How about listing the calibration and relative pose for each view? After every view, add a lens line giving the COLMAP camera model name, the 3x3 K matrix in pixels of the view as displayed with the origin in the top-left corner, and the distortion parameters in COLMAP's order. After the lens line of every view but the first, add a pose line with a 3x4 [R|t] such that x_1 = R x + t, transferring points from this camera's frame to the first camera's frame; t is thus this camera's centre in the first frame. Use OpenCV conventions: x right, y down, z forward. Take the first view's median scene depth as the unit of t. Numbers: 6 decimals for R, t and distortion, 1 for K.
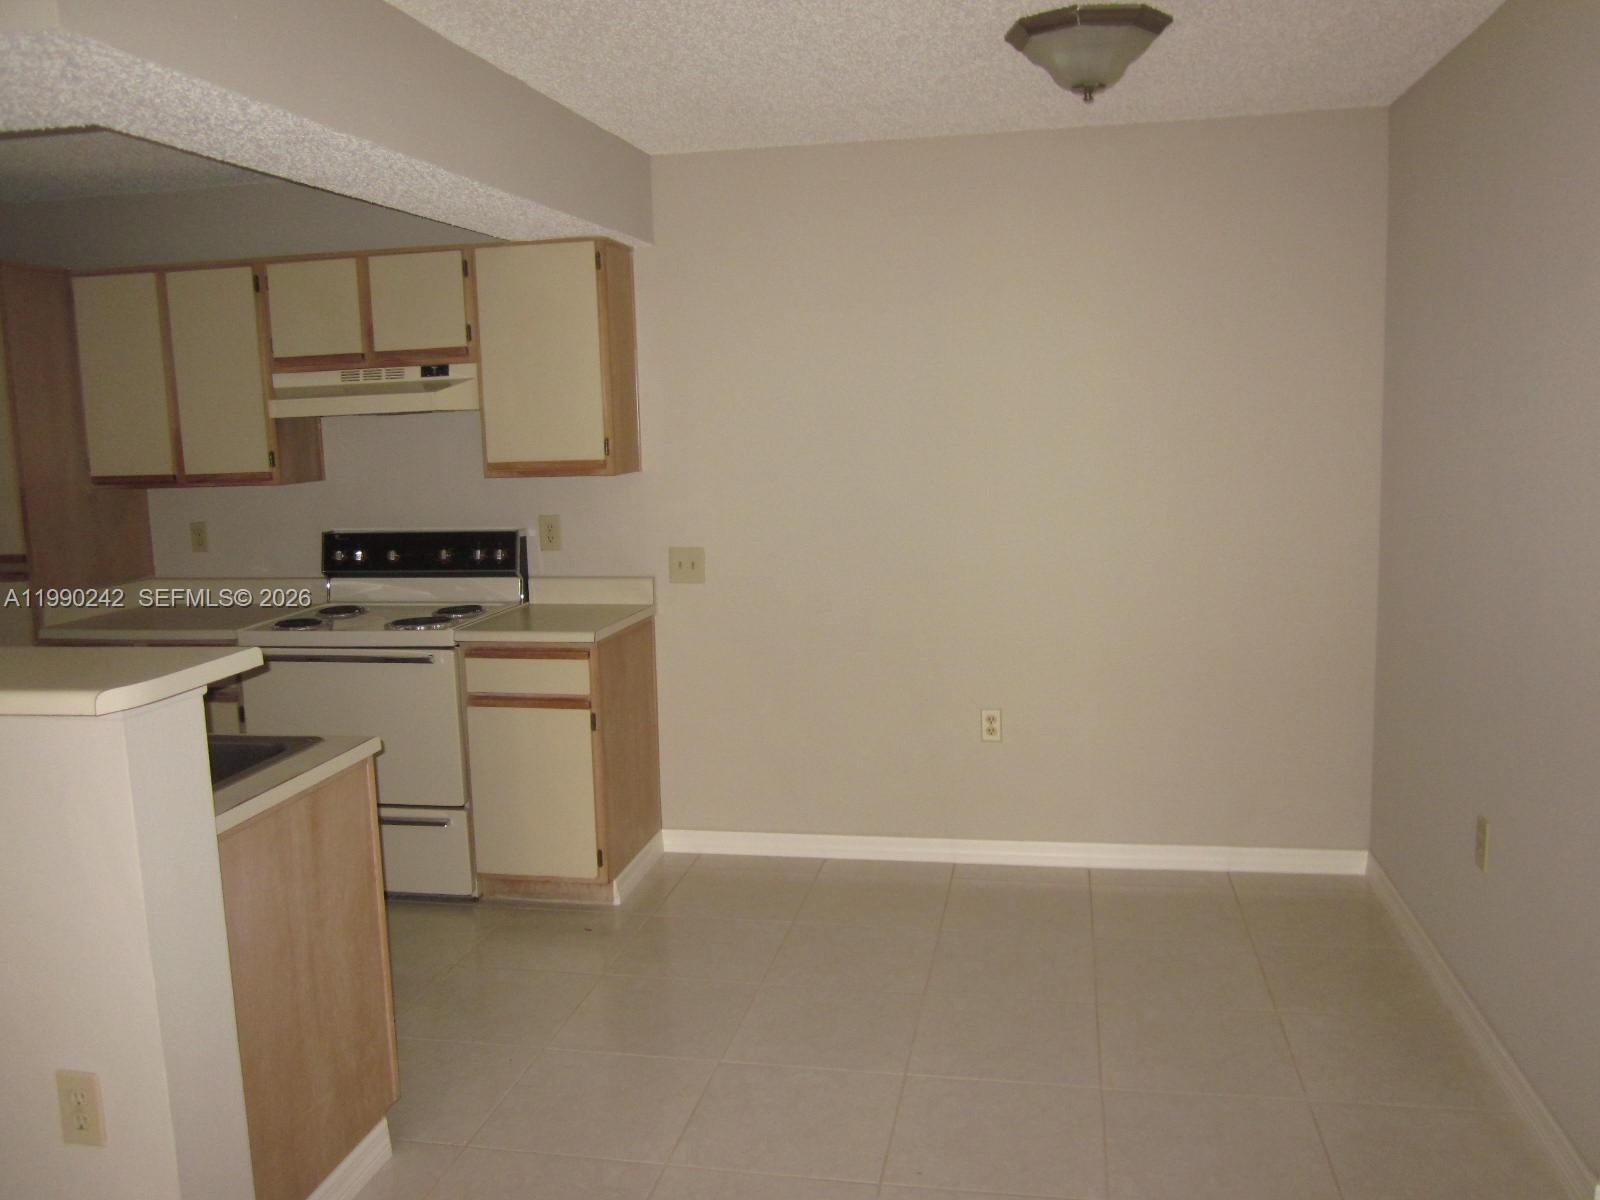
lens RADIAL K [[1319.9, 0, 800.0], [0, 1319.9, 600.0], [0, 0, 1]] dist [0.000063, 0.000342]
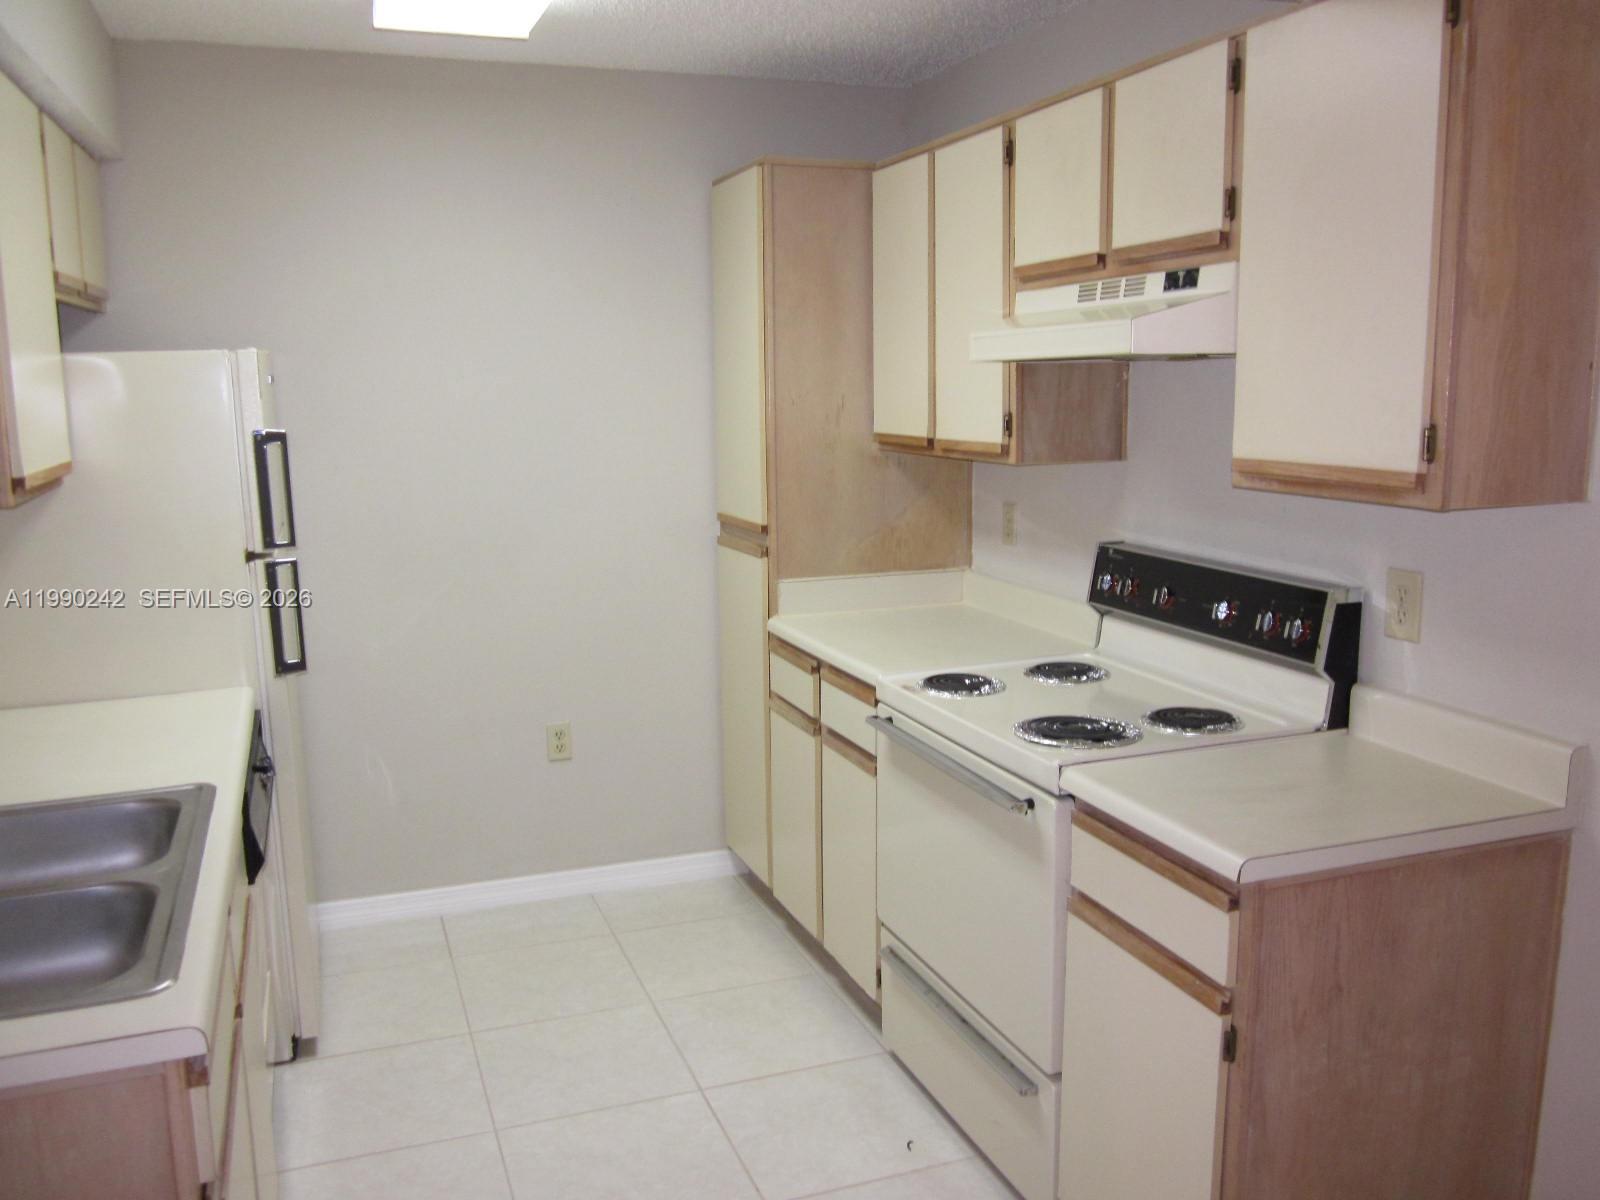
lens RADIAL K [[1330.2, 0, 800.0], [0, 1330.2, 600.0], [0, 0, 1]] dist [-0.002226, -0.001494]
pose [[0.525949, 0.168775, -0.833602, 0.114567], [-0.125342, 0.984793, 0.120303, -0.089601], [0.841230, 0.041212, 0.539105, 0.574884]]
